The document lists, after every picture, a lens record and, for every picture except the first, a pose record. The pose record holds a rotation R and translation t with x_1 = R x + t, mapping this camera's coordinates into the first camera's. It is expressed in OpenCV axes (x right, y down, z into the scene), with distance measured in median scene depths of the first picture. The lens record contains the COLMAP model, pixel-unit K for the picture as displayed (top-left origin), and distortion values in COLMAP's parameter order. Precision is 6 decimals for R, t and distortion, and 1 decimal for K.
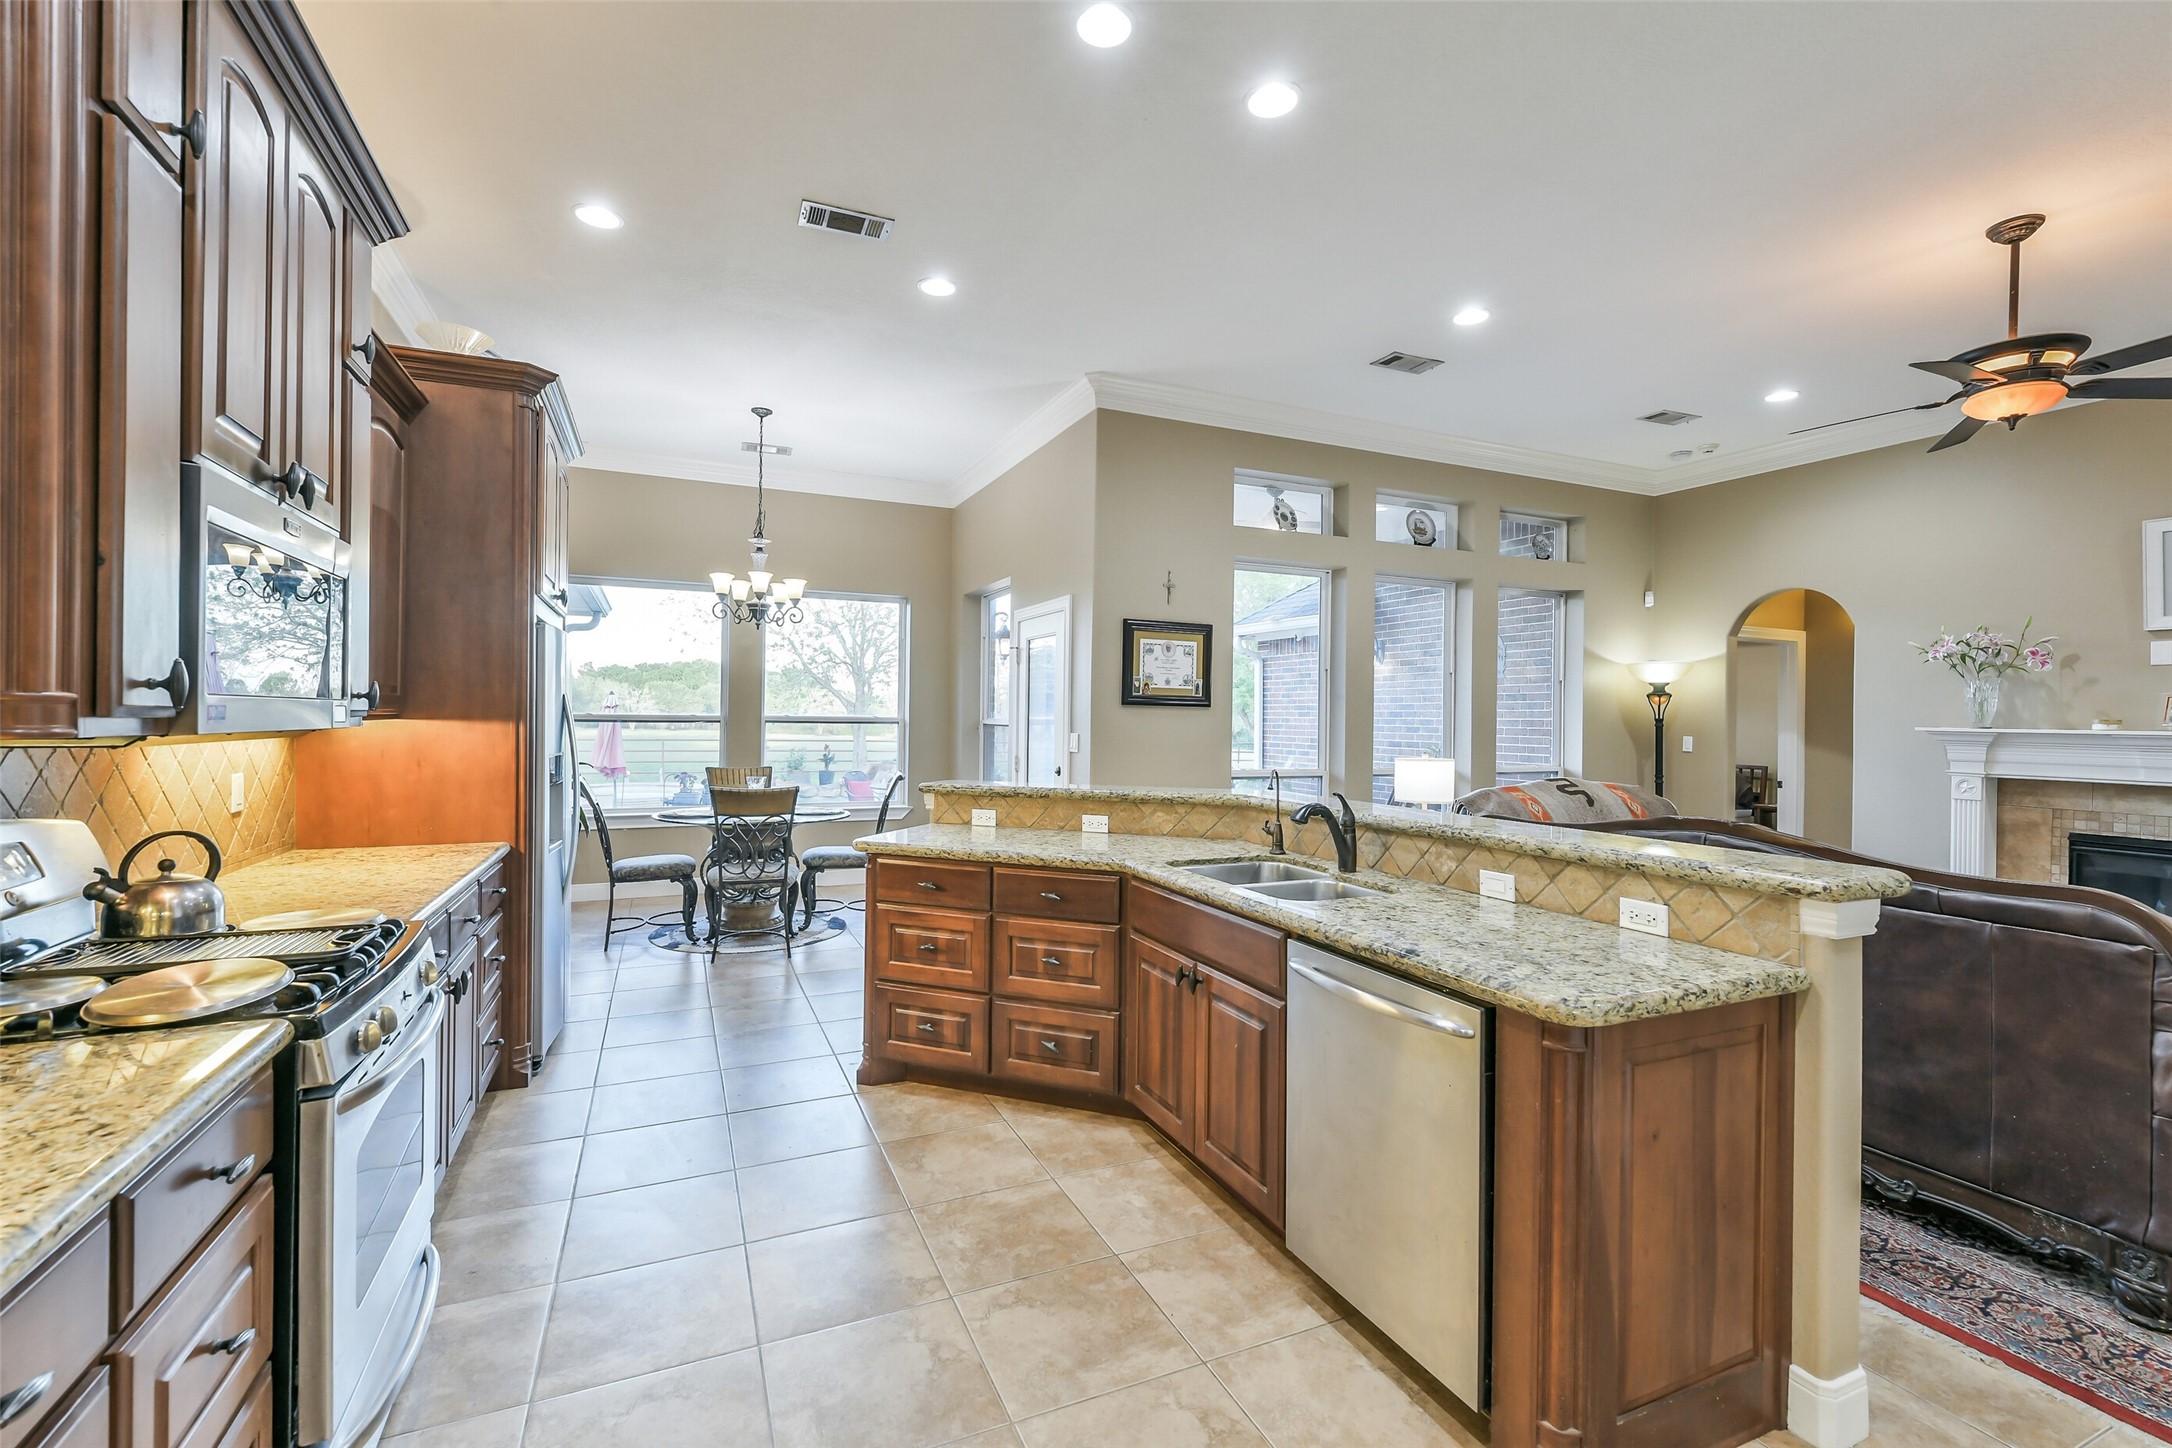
lens RADIAL K [[931.3, 0, 1089.1], [0, 931.3, 713.9], [0, 0, 1]] dist [0.001507, -0.001115]
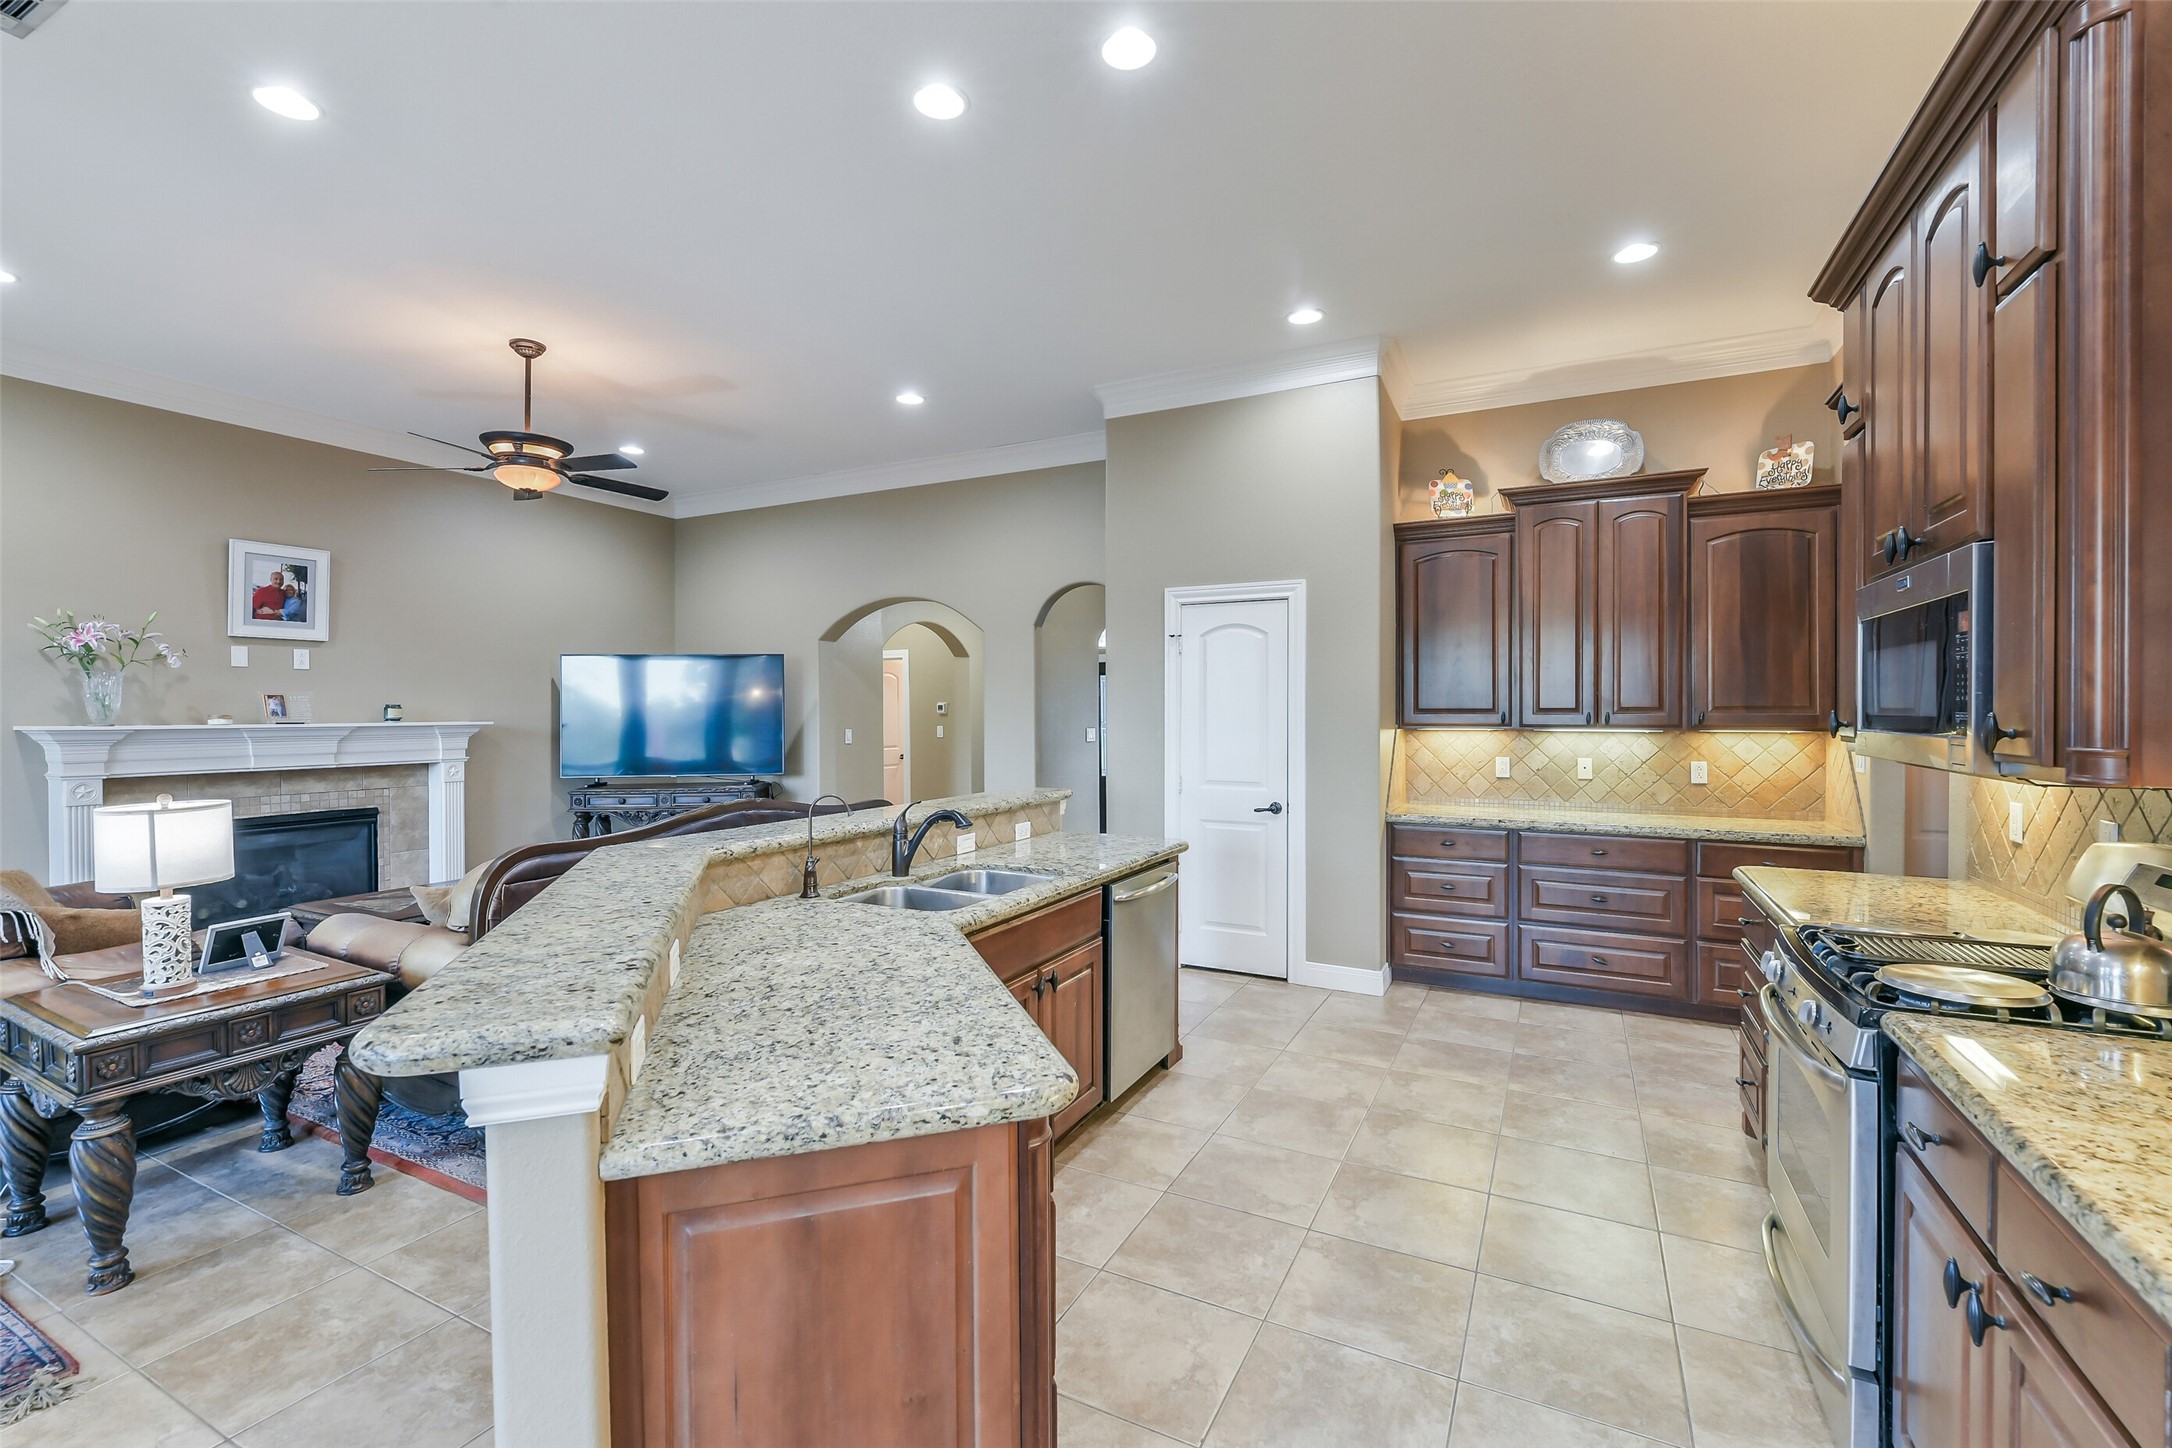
lens RADIAL K [[931.3, 0, 1084.8], [0, 931.3, 718.8], [0, 0, 1]] dist [0.001507, -0.001115]
pose [[-0.623980, -0.018302, 0.781226, -0.396031], [-0.008667, 0.999826, 0.016500, -0.015921], [-0.781392, 0.003525, -0.624030, 0.882233]]
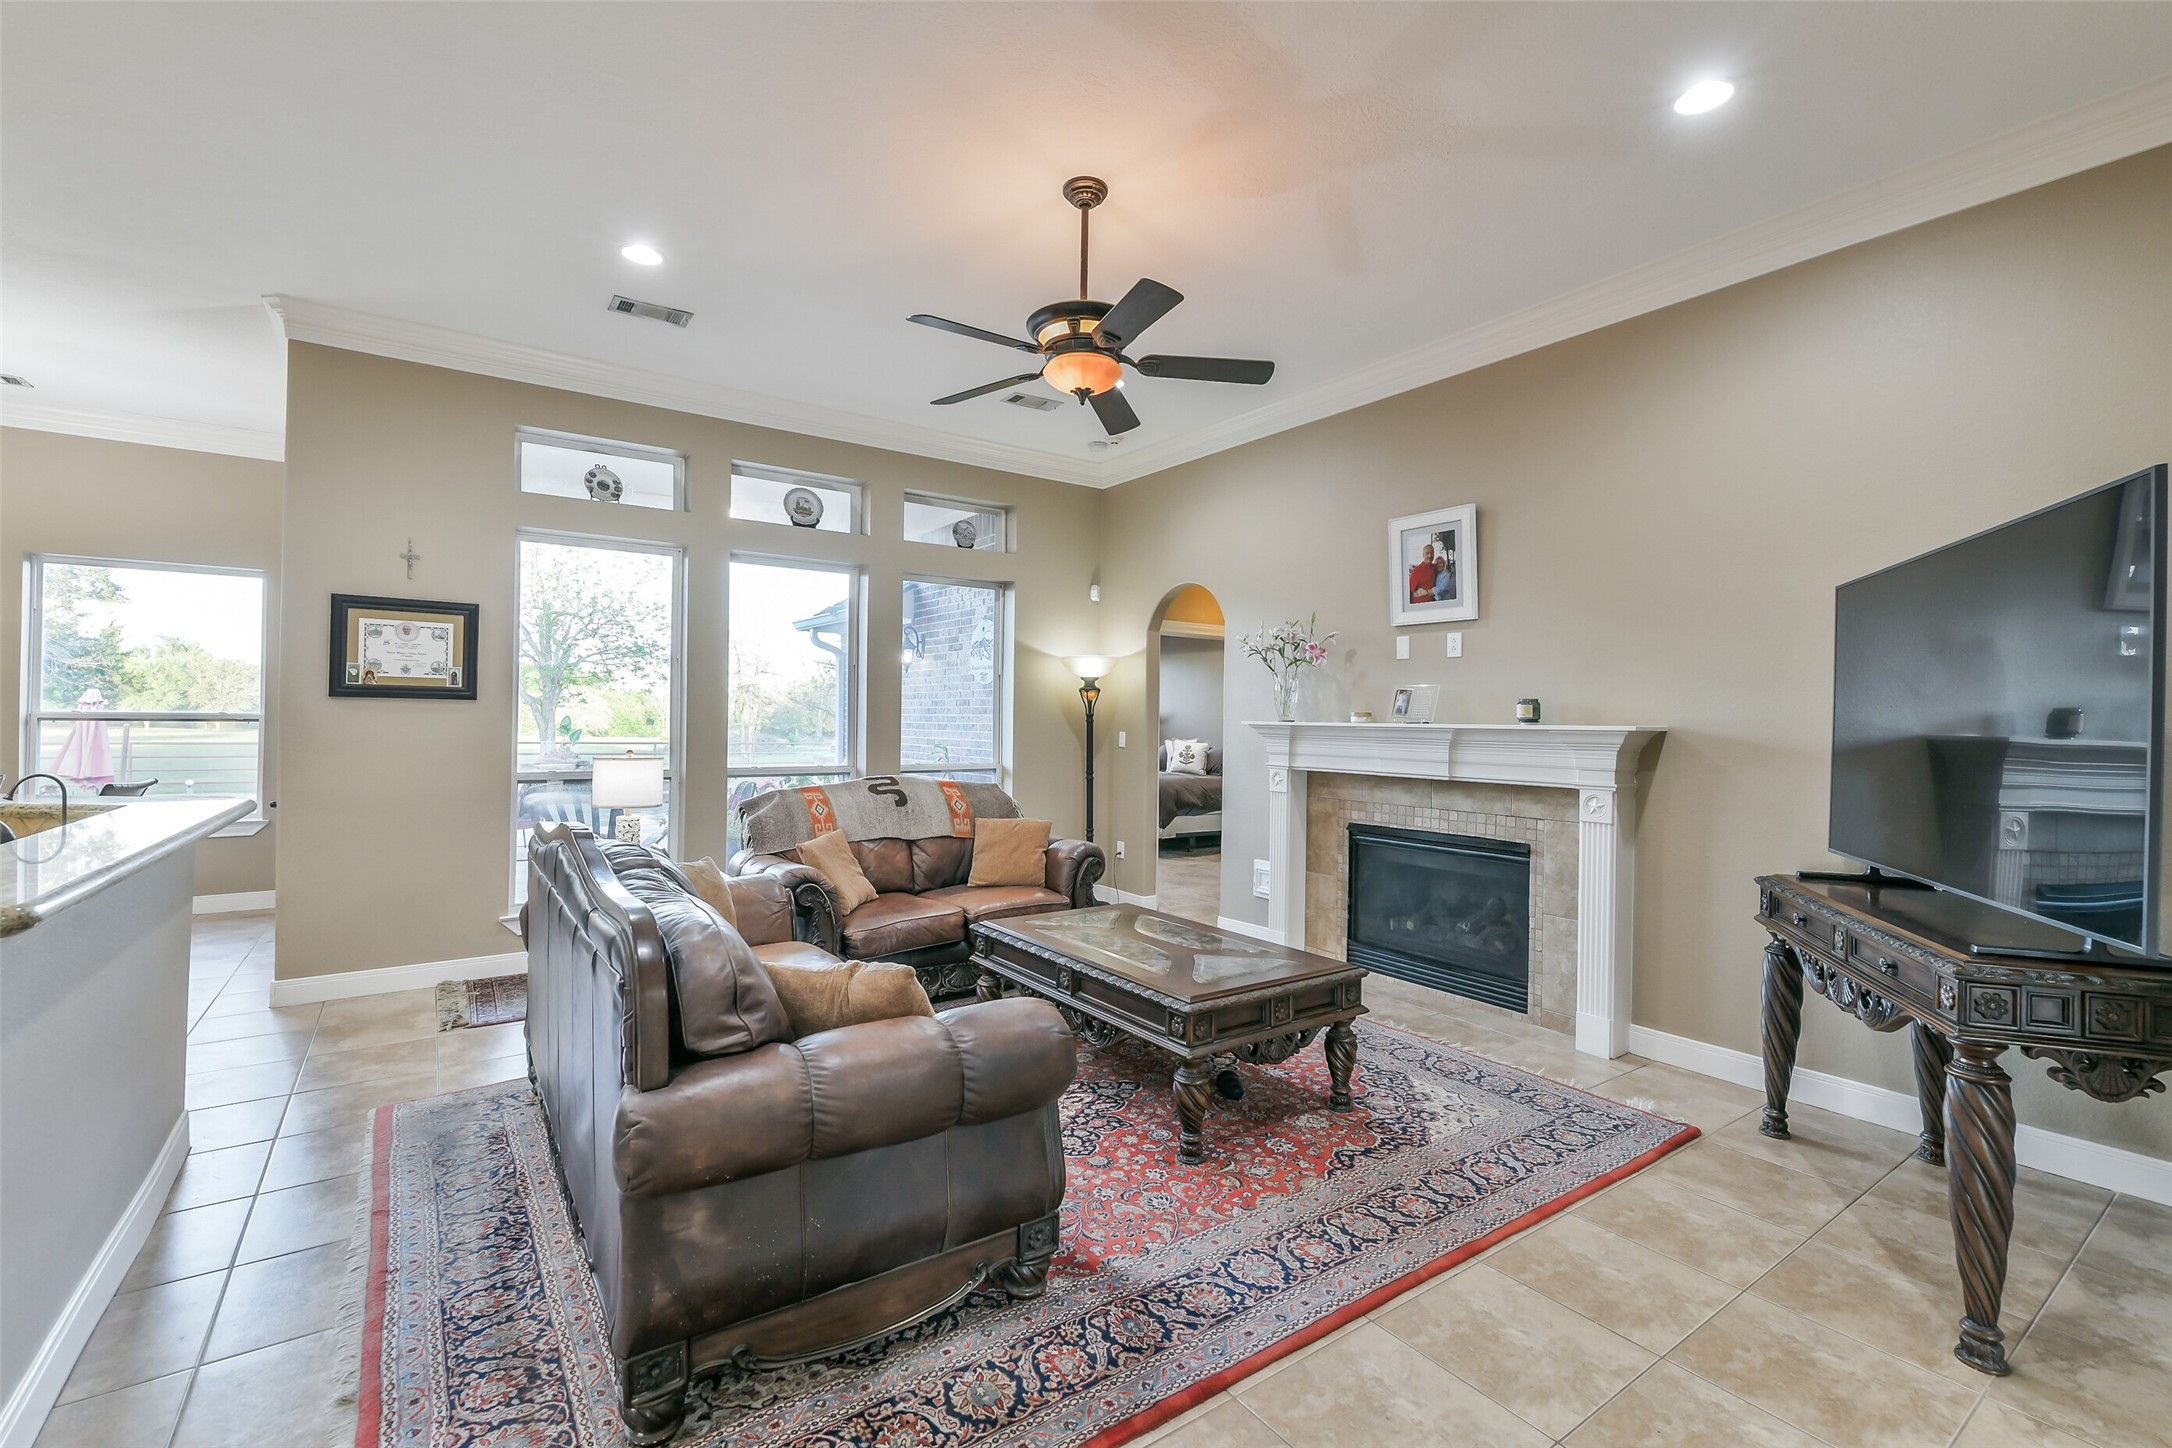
lens RADIAL K [[931.3, 0, 1083.4], [0, 931.3, 713.9], [0, 0, 1]] dist [0.001507, -0.001115]
pose [[0.981280, -0.001048, 0.192583, 0.589999], [0.000972, 0.999999, 0.000488, 0.006913], [-0.192583, -0.000292, 0.981281, 0.050365]]
